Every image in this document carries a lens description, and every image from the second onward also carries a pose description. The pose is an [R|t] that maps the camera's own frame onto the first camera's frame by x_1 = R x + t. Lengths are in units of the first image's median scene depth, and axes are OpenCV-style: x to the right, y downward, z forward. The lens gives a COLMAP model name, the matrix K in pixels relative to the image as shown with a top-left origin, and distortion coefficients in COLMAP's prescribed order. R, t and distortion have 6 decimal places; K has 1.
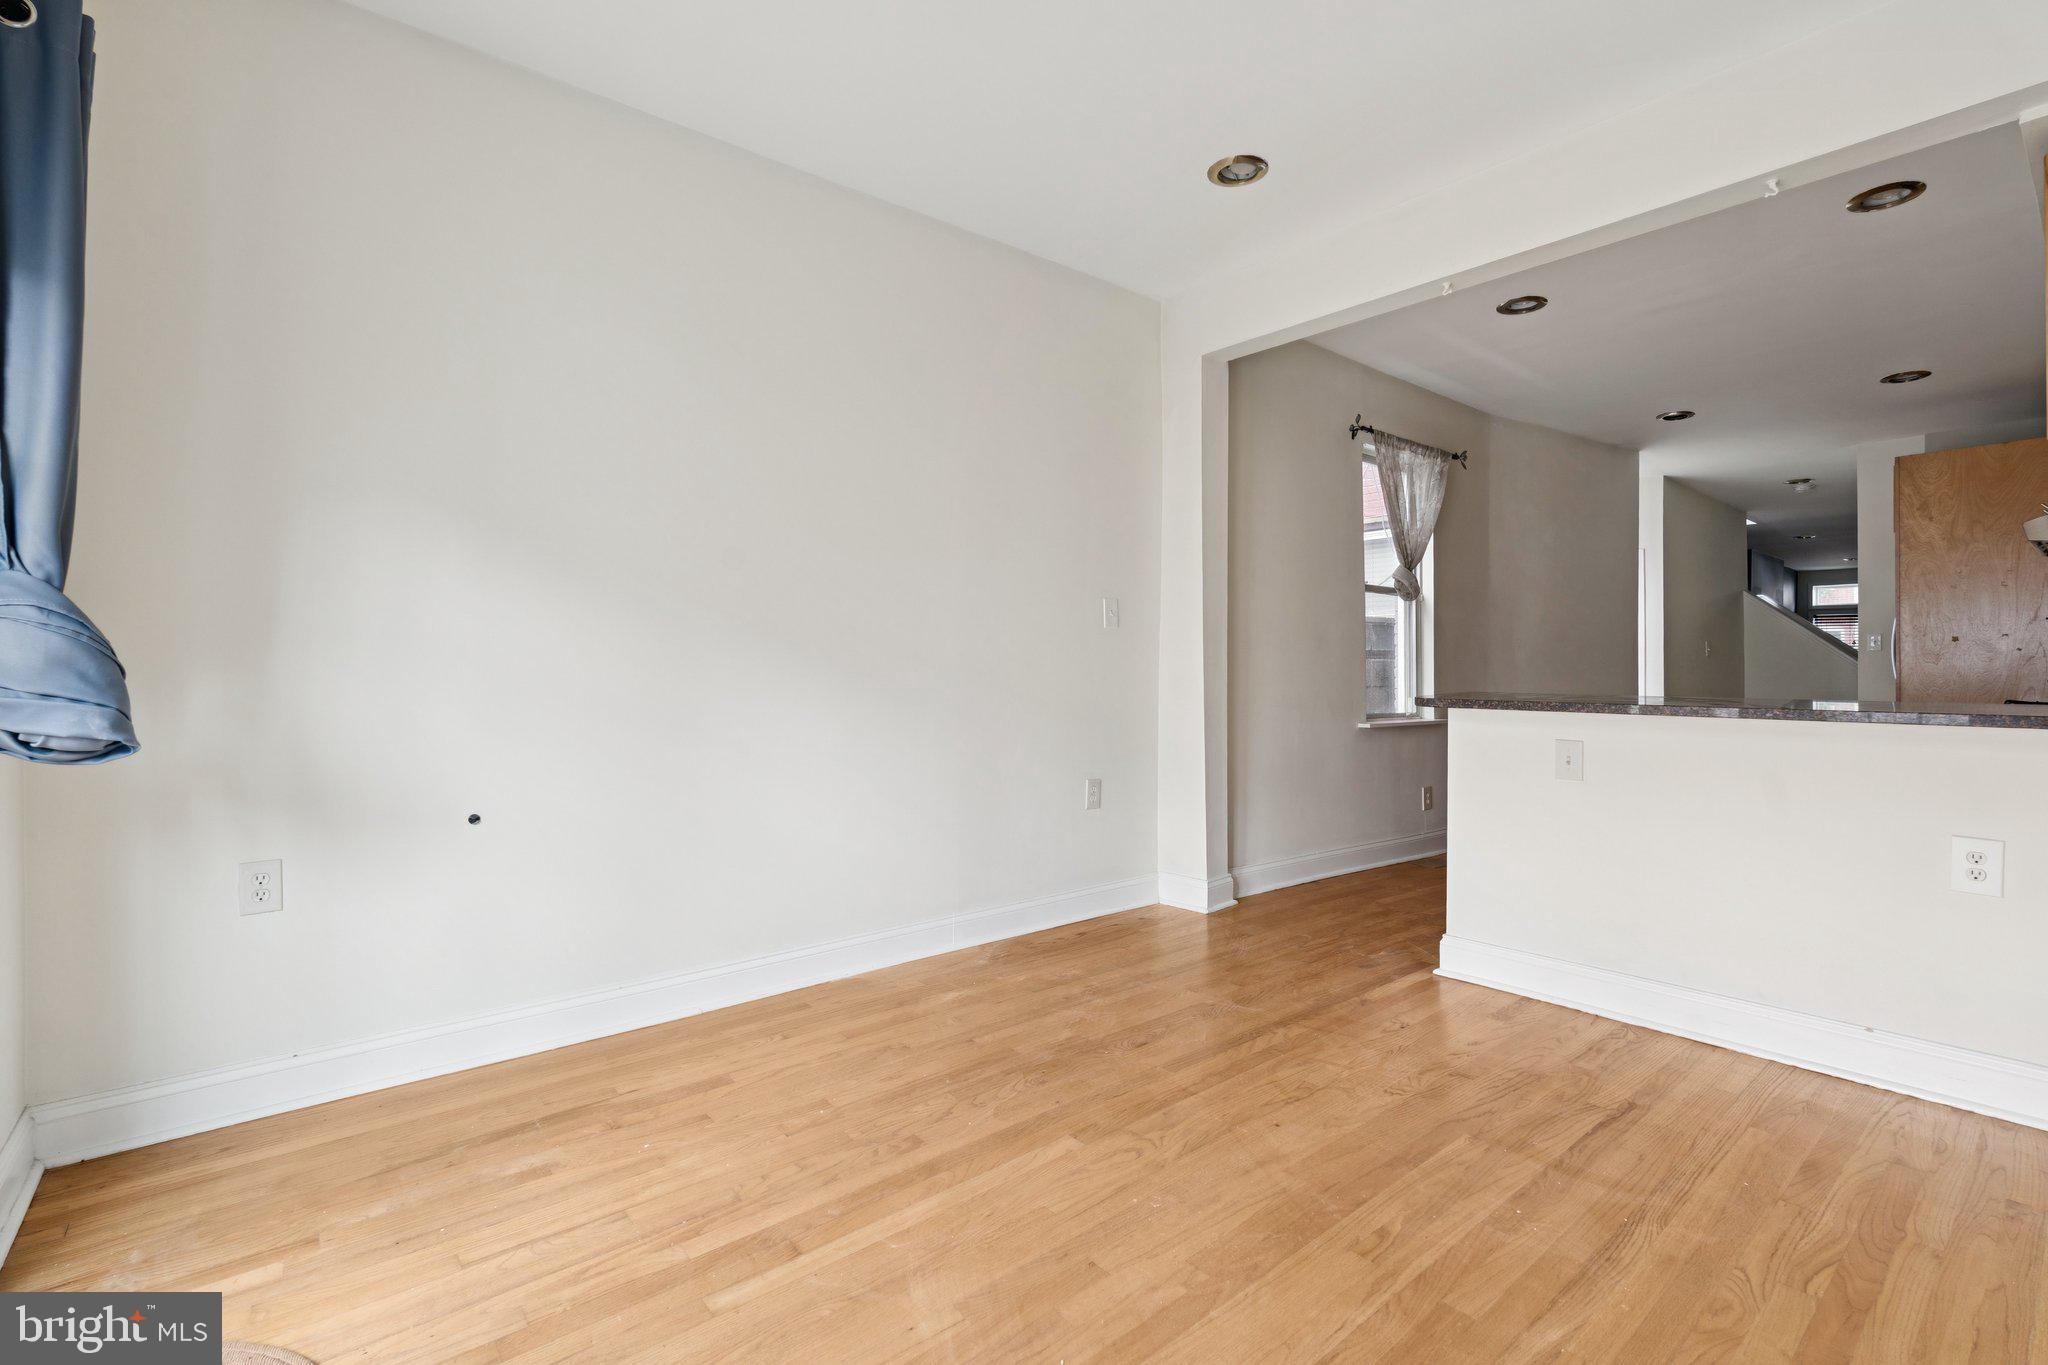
lens RADIAL K [[916.6, 0, 1008.7], [0, 916.6, 667.8], [0, 0, 1]] dist [-0.002281, 0.001829]
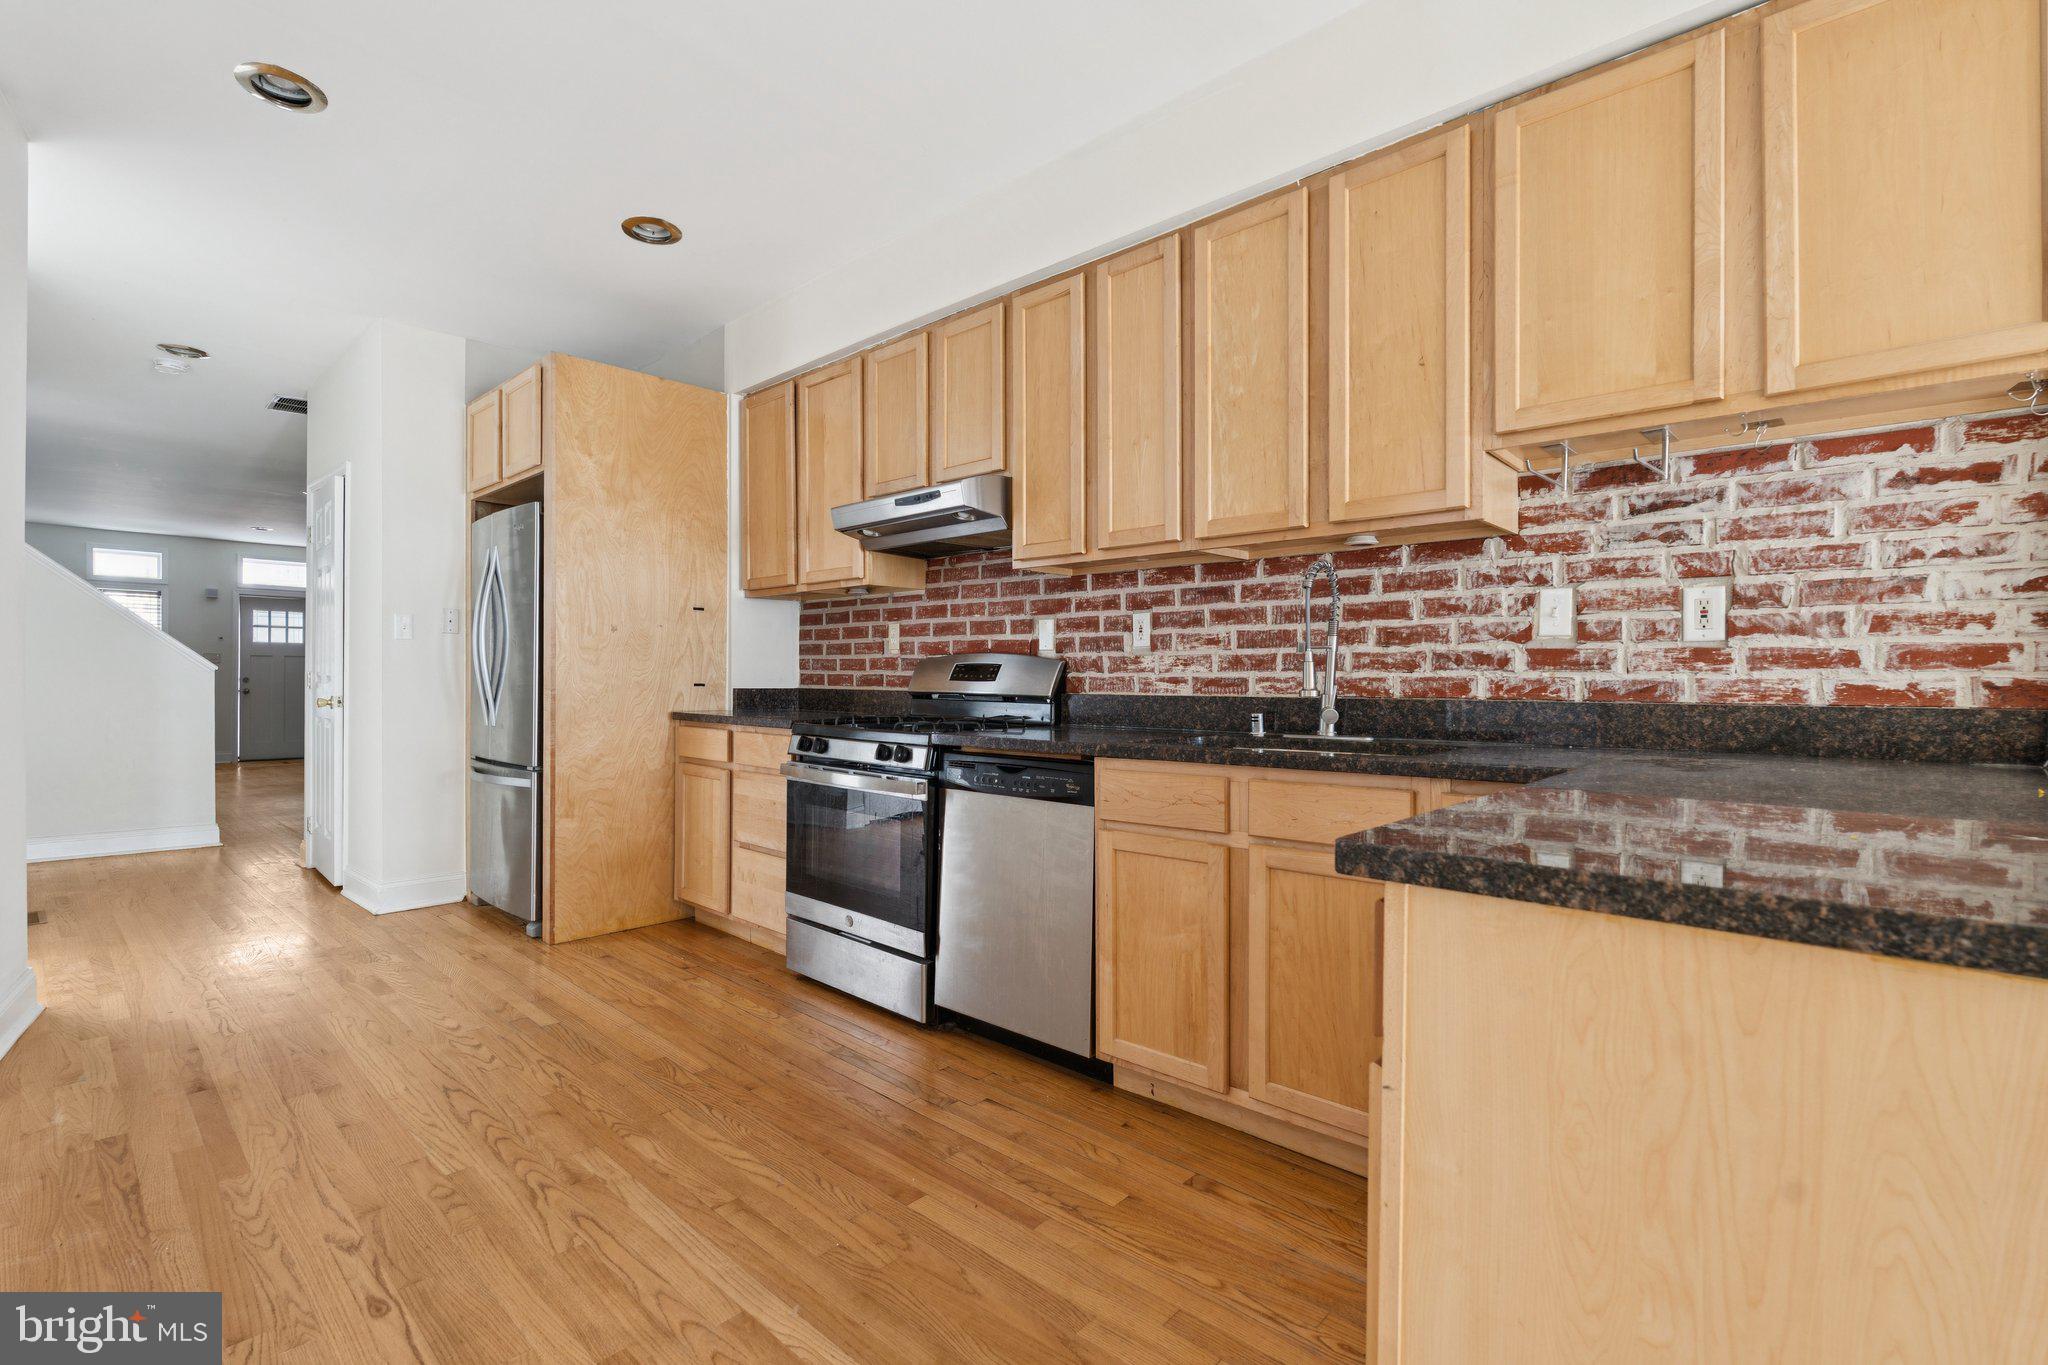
lens RADIAL K [[916.6, 0, 1010.4], [0, 916.6, 685.0], [0, 0, 1]] dist [-0.002281, 0.001829]
pose [[-0.141899, -0.015940, 0.989753, 0.613113], [-0.014895, 0.999792, 0.013966, -0.002855], [-0.989769, -0.012761, -0.142107, 1.817434]]
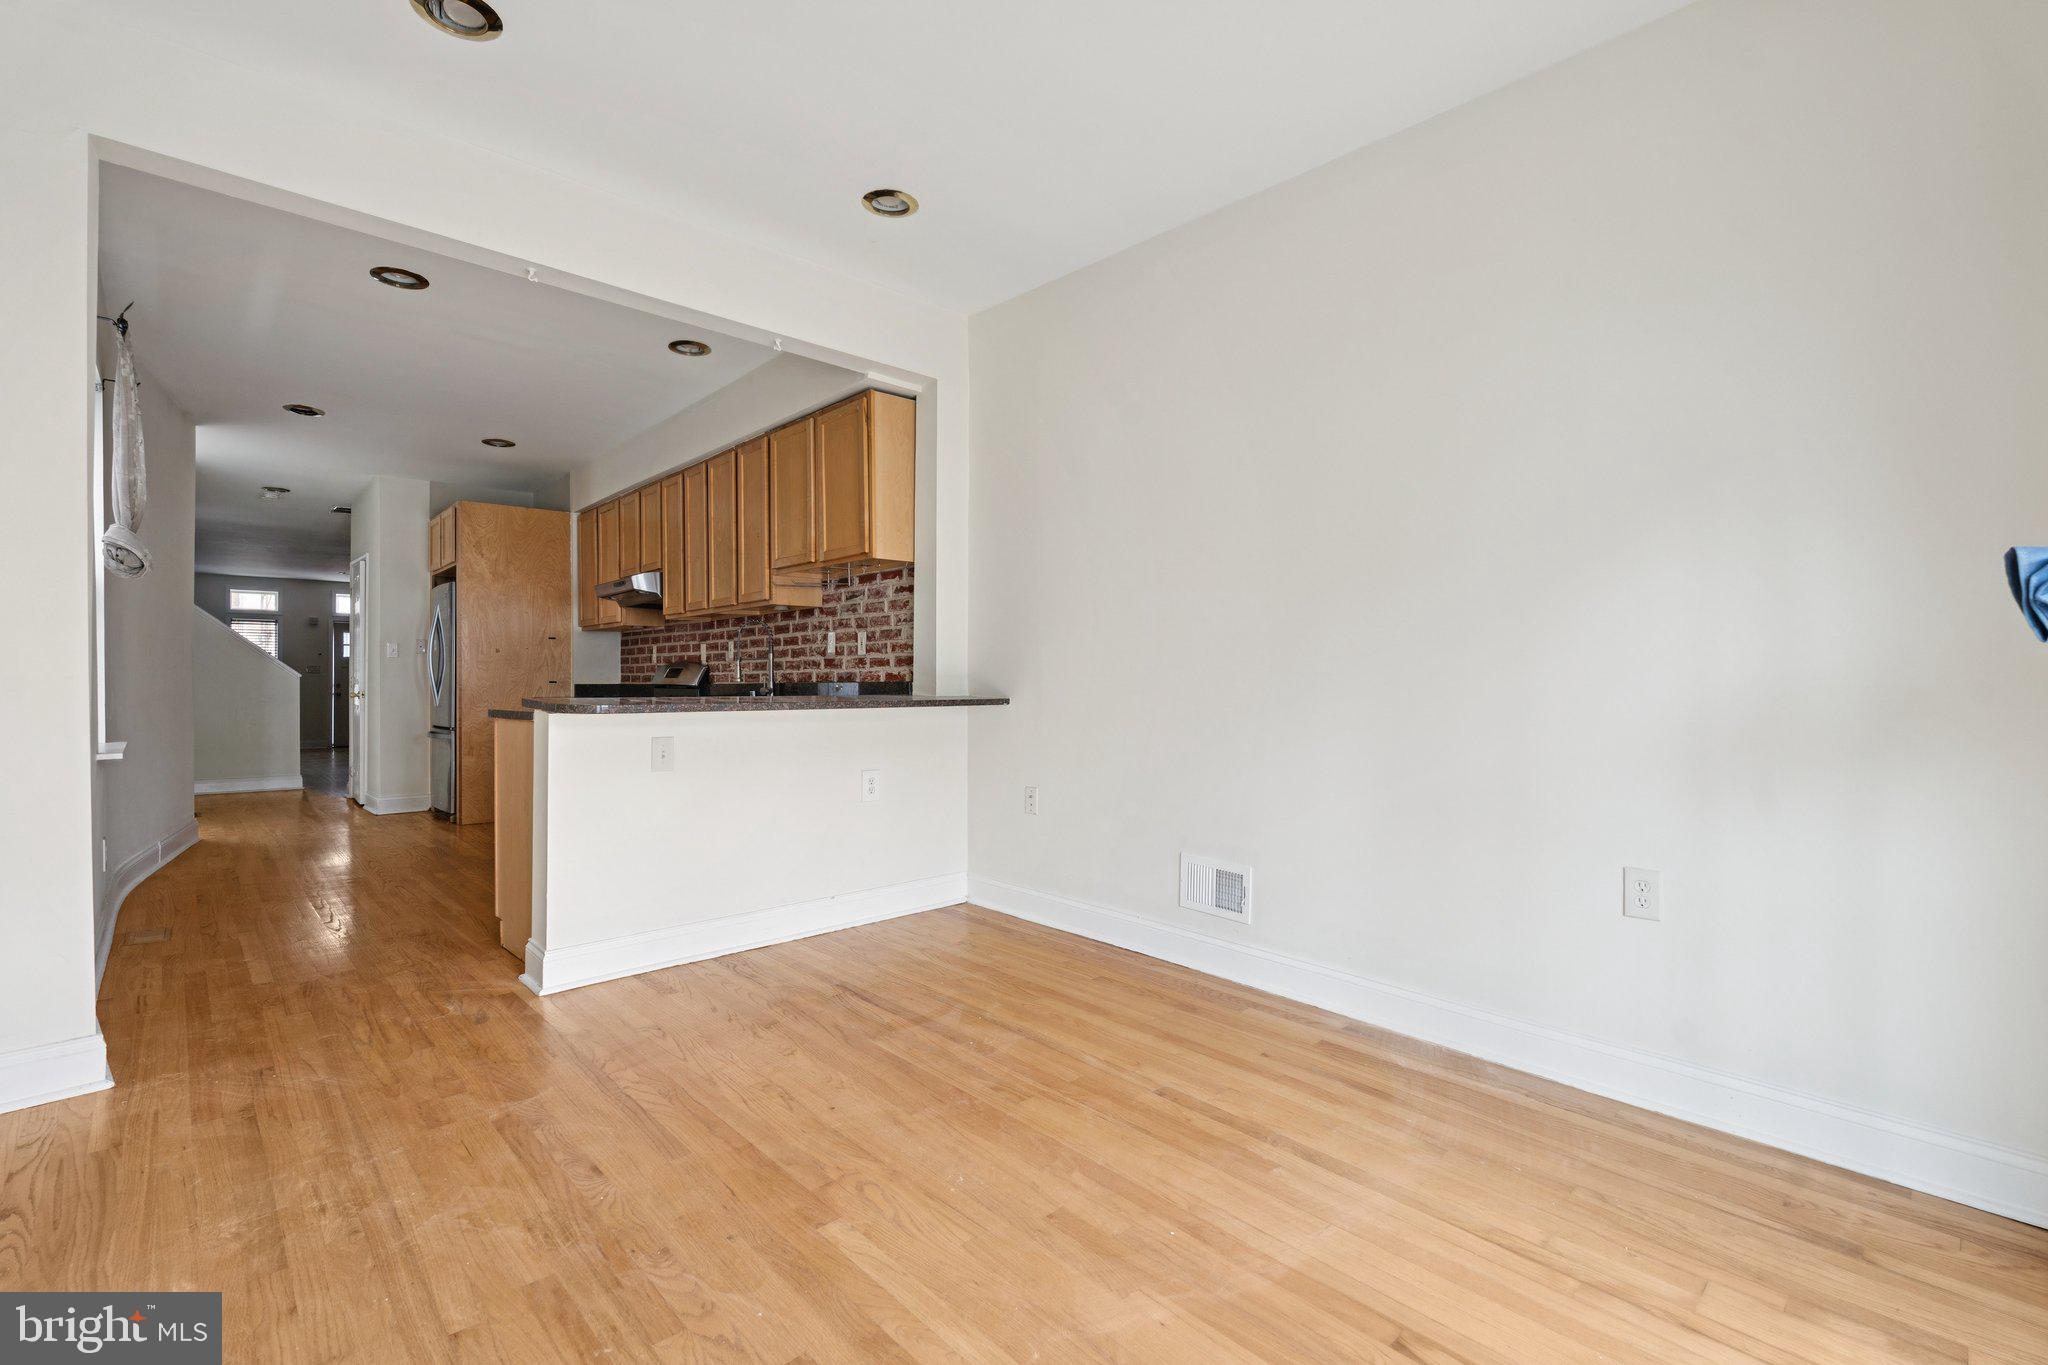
lens RADIAL K [[916.6, 0, 1023.1], [0, 916.6, 677.9], [0, 0, 1]] dist [-0.002281, 0.001829]
pose [[-0.065160, -0.004113, 0.997866, -0.712631], [-0.003363, 0.999987, 0.003902, -0.000908], [-0.997869, -0.003102, -0.065173, 0.785307]]
